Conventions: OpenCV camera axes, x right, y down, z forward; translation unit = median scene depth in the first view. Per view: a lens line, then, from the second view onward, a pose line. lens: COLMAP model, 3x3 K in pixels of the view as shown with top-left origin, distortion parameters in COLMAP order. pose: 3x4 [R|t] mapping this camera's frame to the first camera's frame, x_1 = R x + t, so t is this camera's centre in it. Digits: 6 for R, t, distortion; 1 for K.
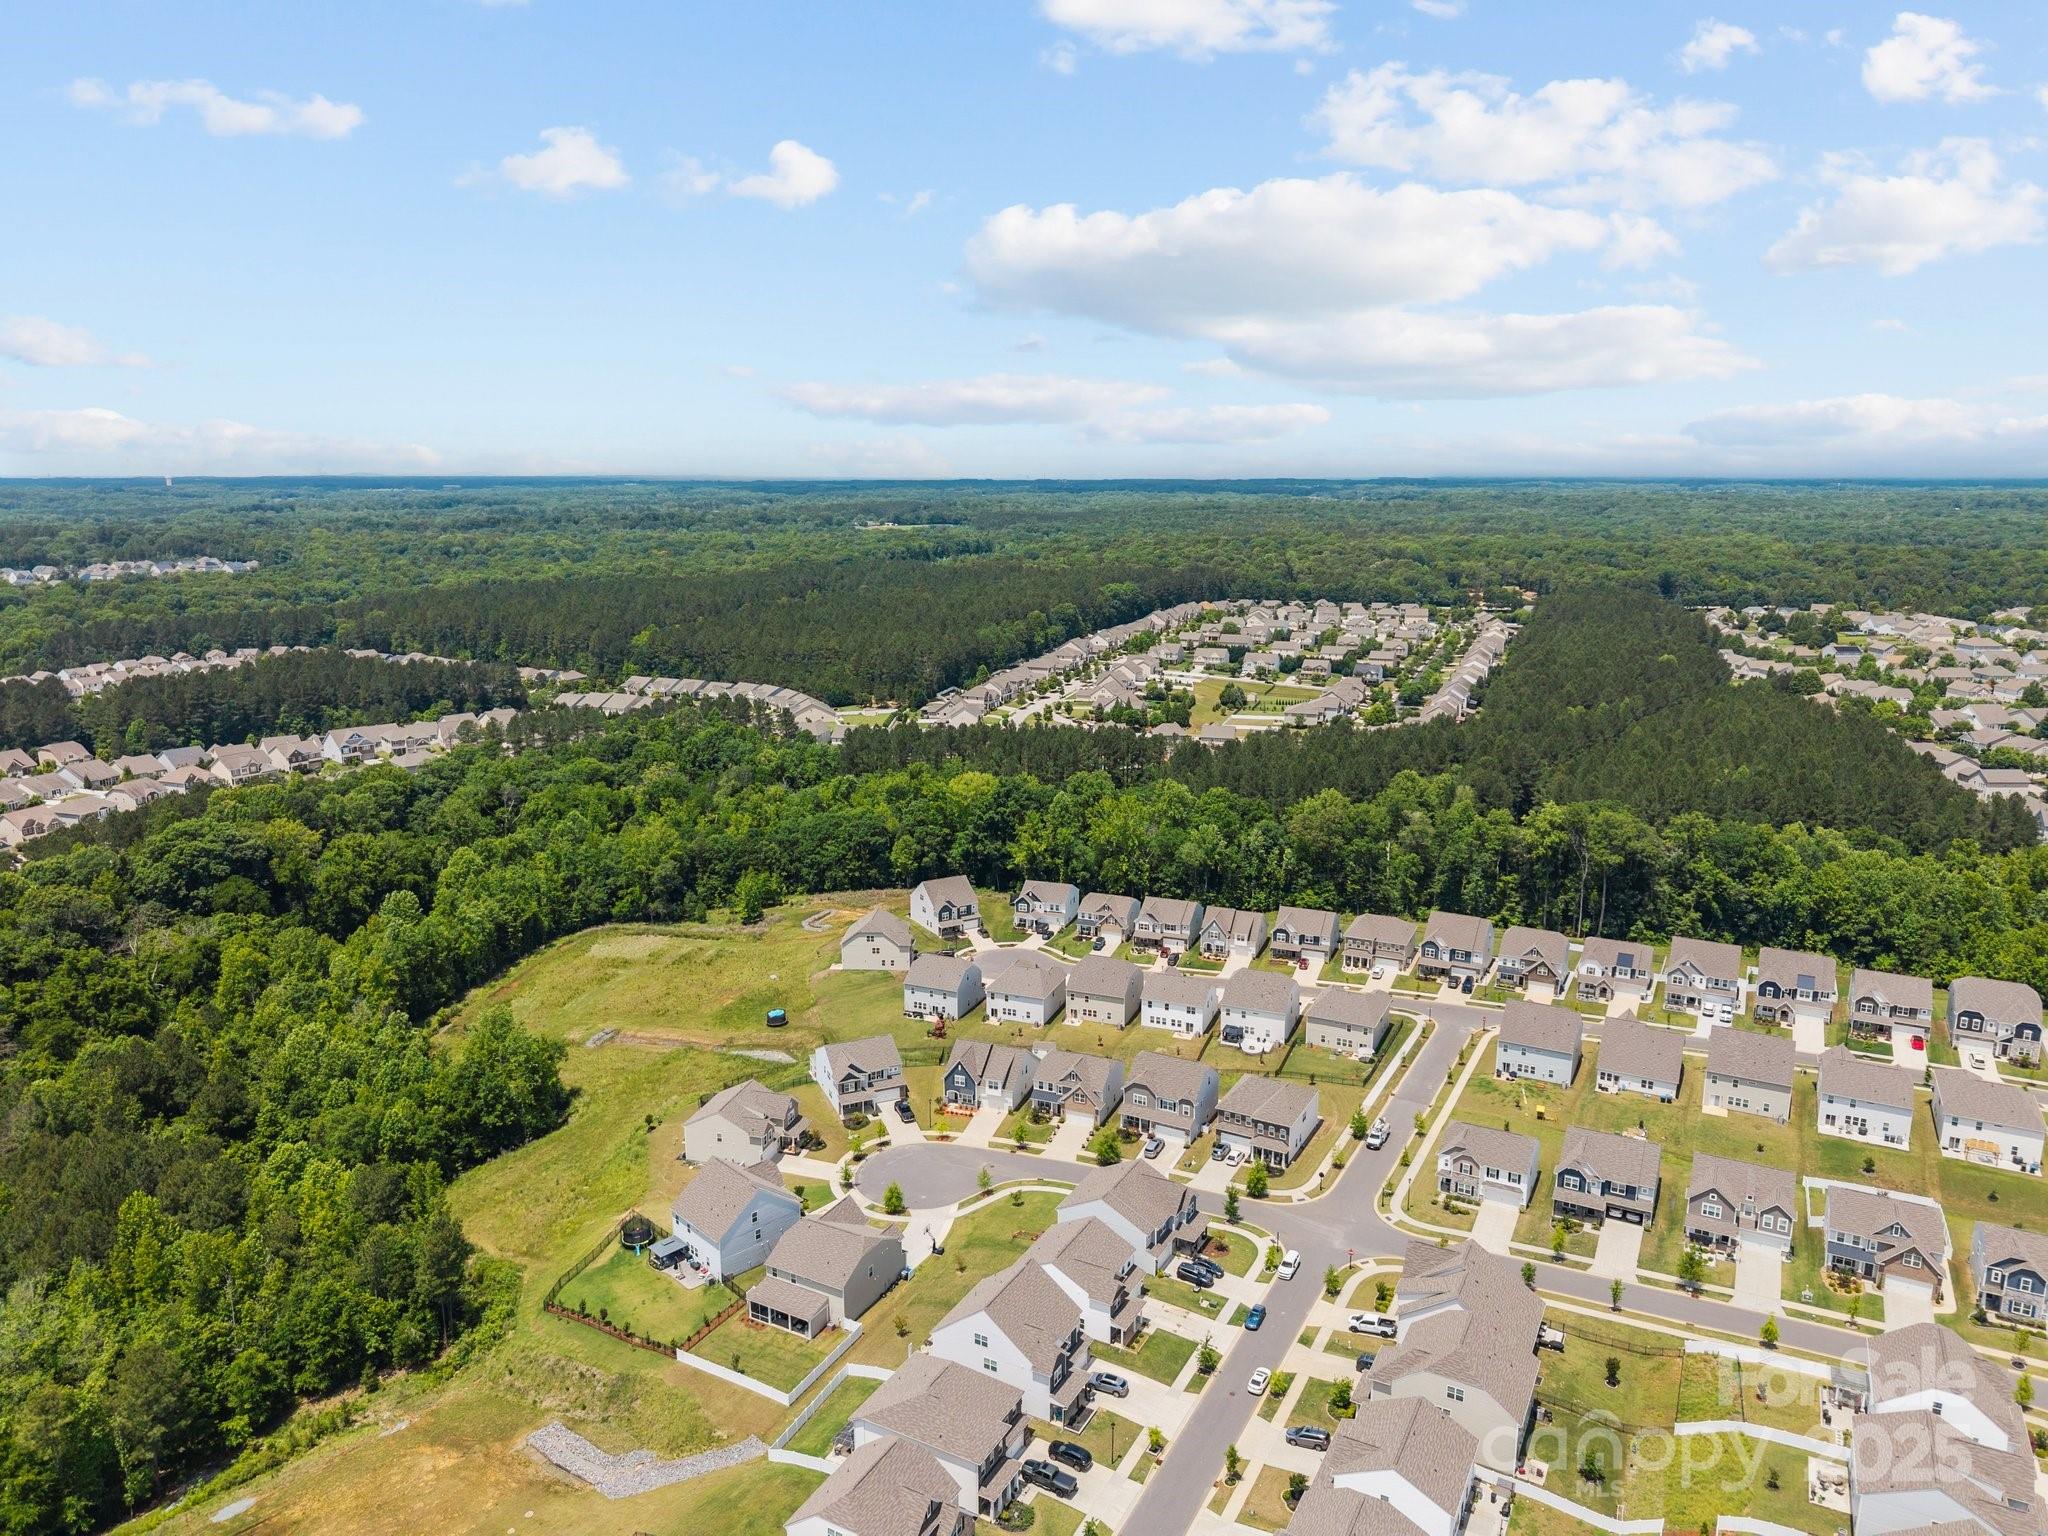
lens RADIAL K [[1383.0, 0, 1033.1], [0, 1383.0, 757.8], [0, 0, 1]] dist [0.015588, -0.004941]
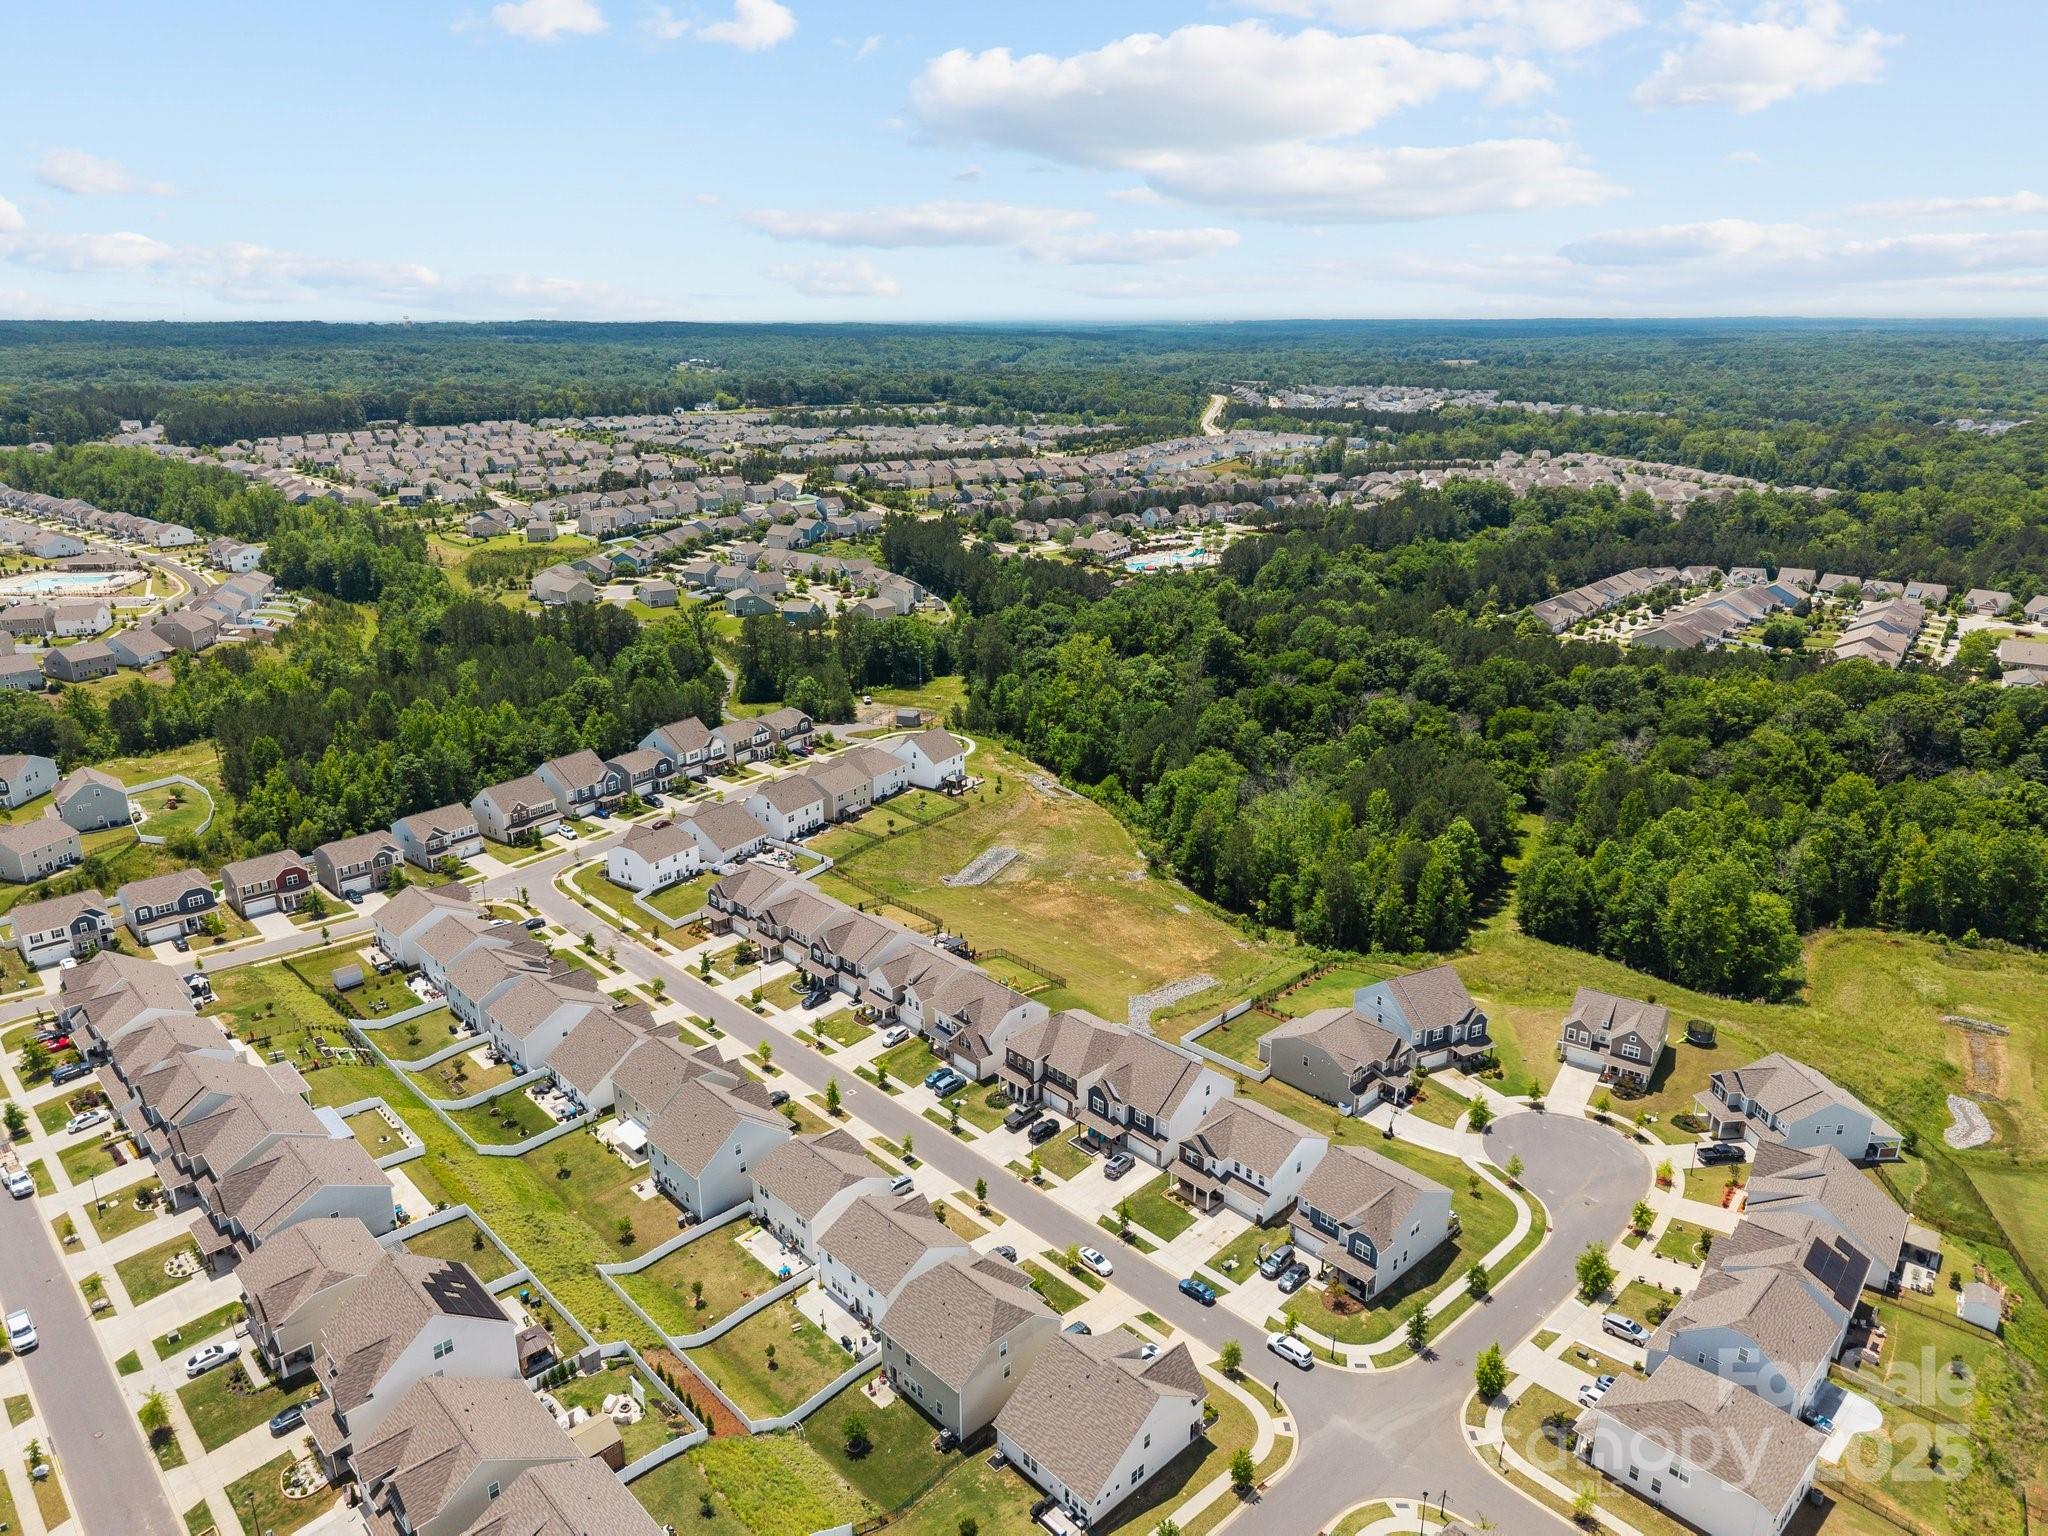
lens RADIAL K [[1376.2, 0, 1024.0], [0, 1376.2, 768.0], [0, 0, 1]] dist [0.040898, -0.051752]
pose [[-0.312215, 0.299883, -0.901439, 0.506018], [-0.193951, 0.908766, 0.369496, -0.117208], [0.930003, 0.290197, -0.225568, 0.566607]]
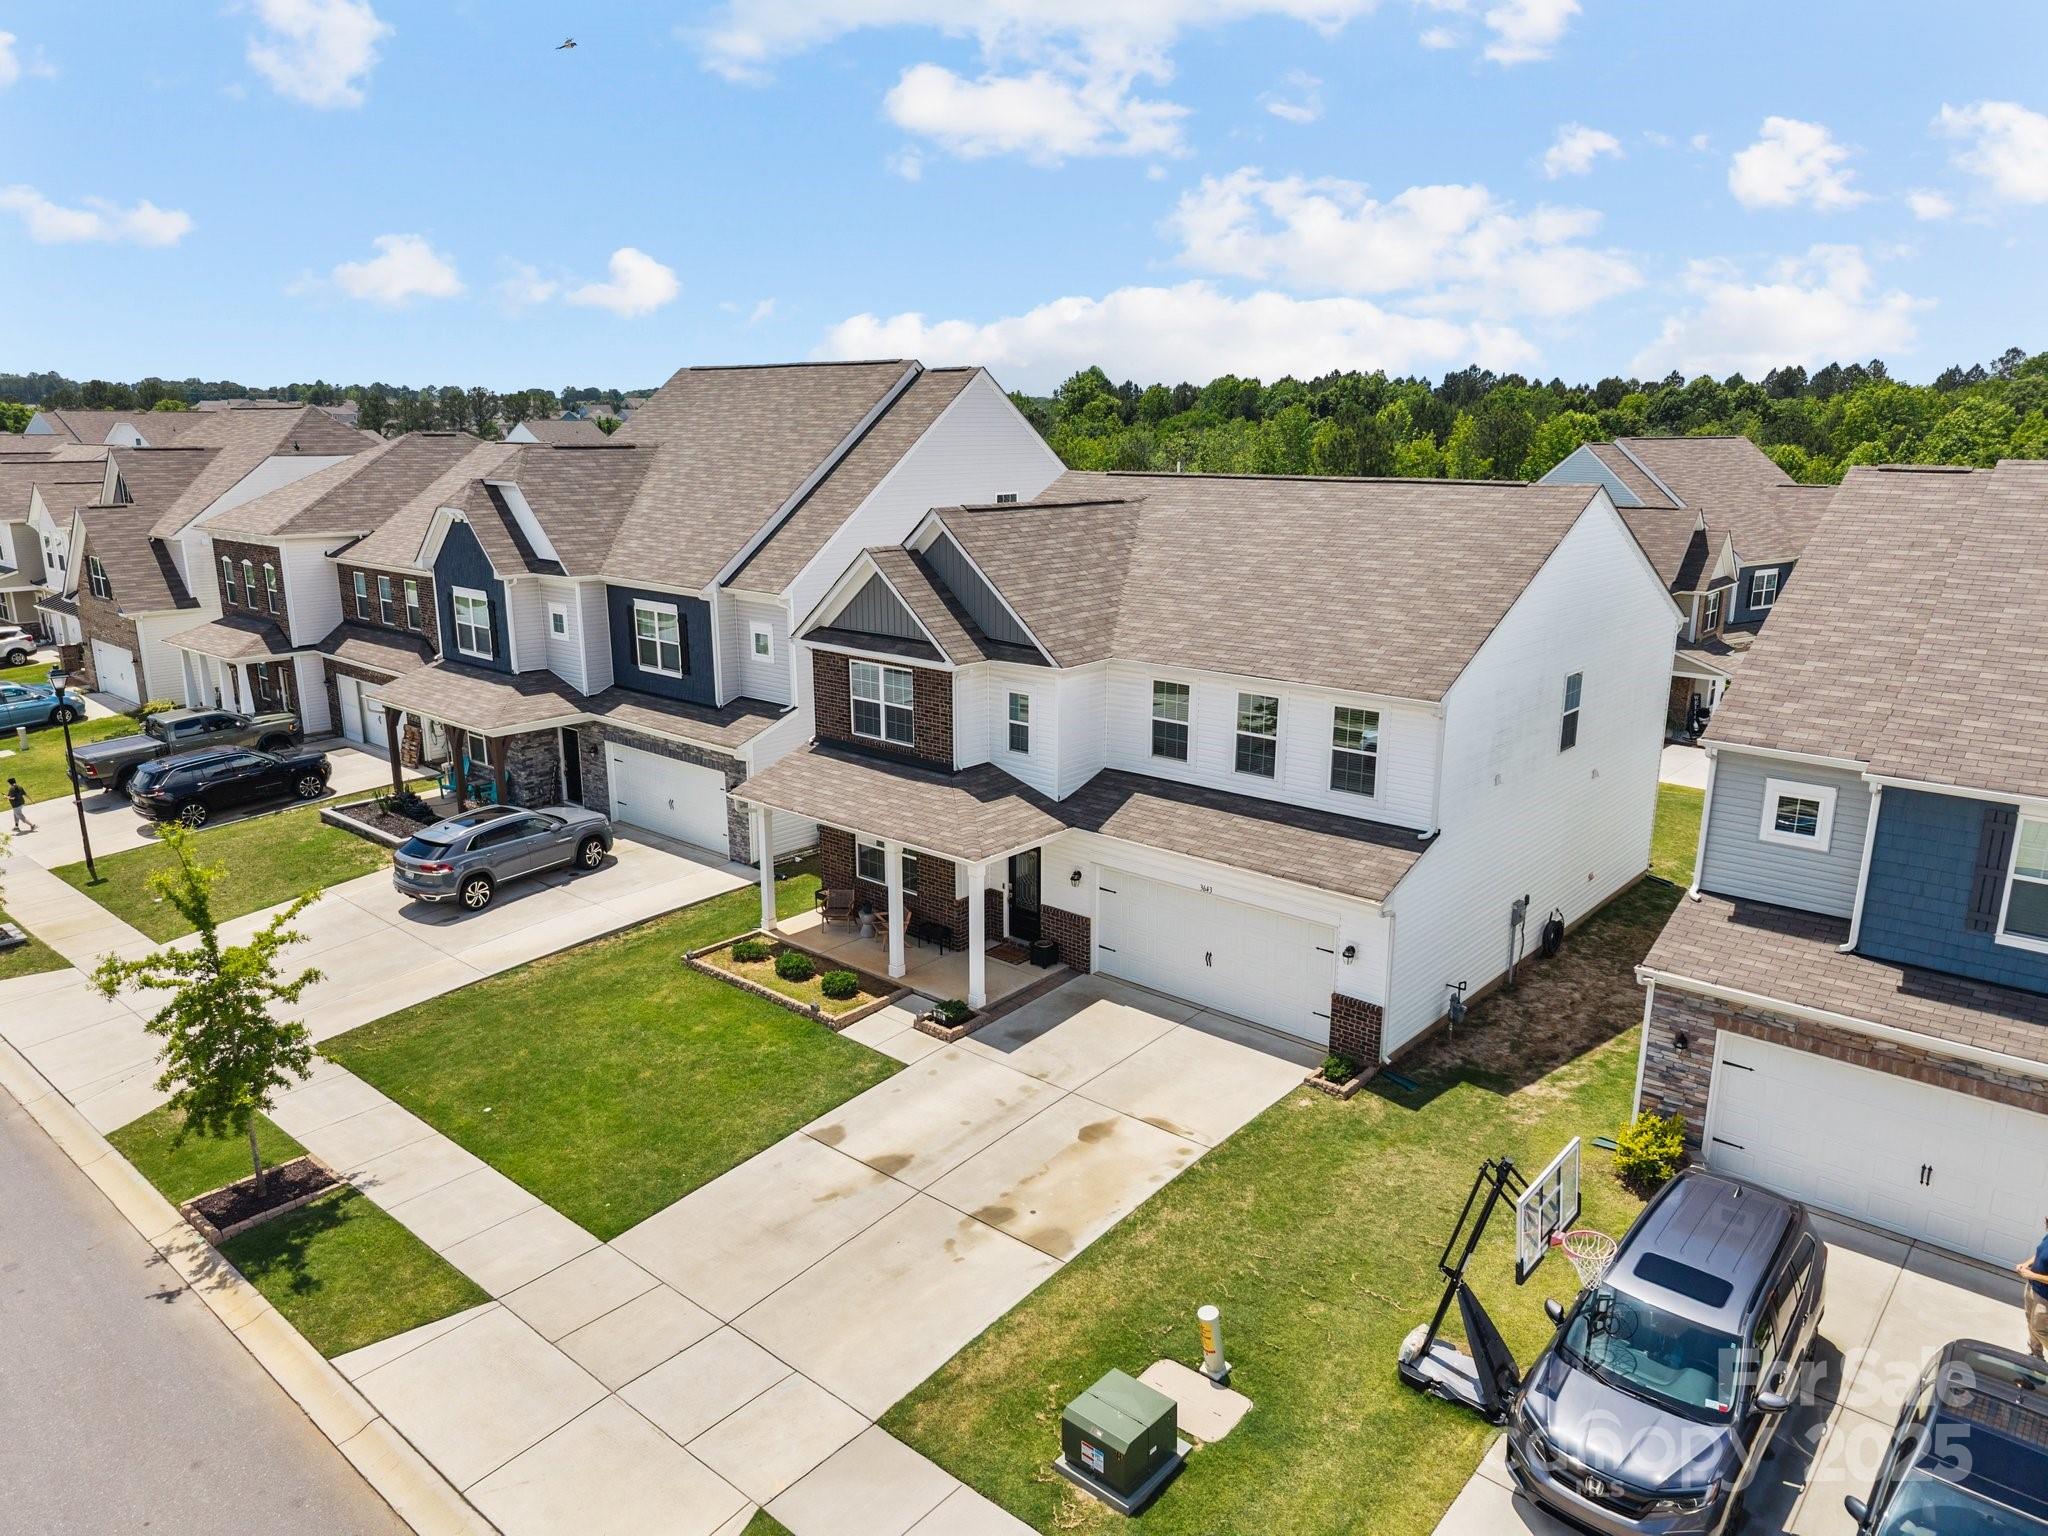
lens RADIAL K [[1376.2, 0, 1024.0], [0, 1376.2, 768.0], [0, 0, 1]] dist [0.040898, -0.051752]
pose [[-0.227884, 0.240147, -0.943609, 0.113550], [-0.197702, 0.937509, 0.286340, 0.192985], [0.953406, 0.251805, -0.166165, 0.573477]]
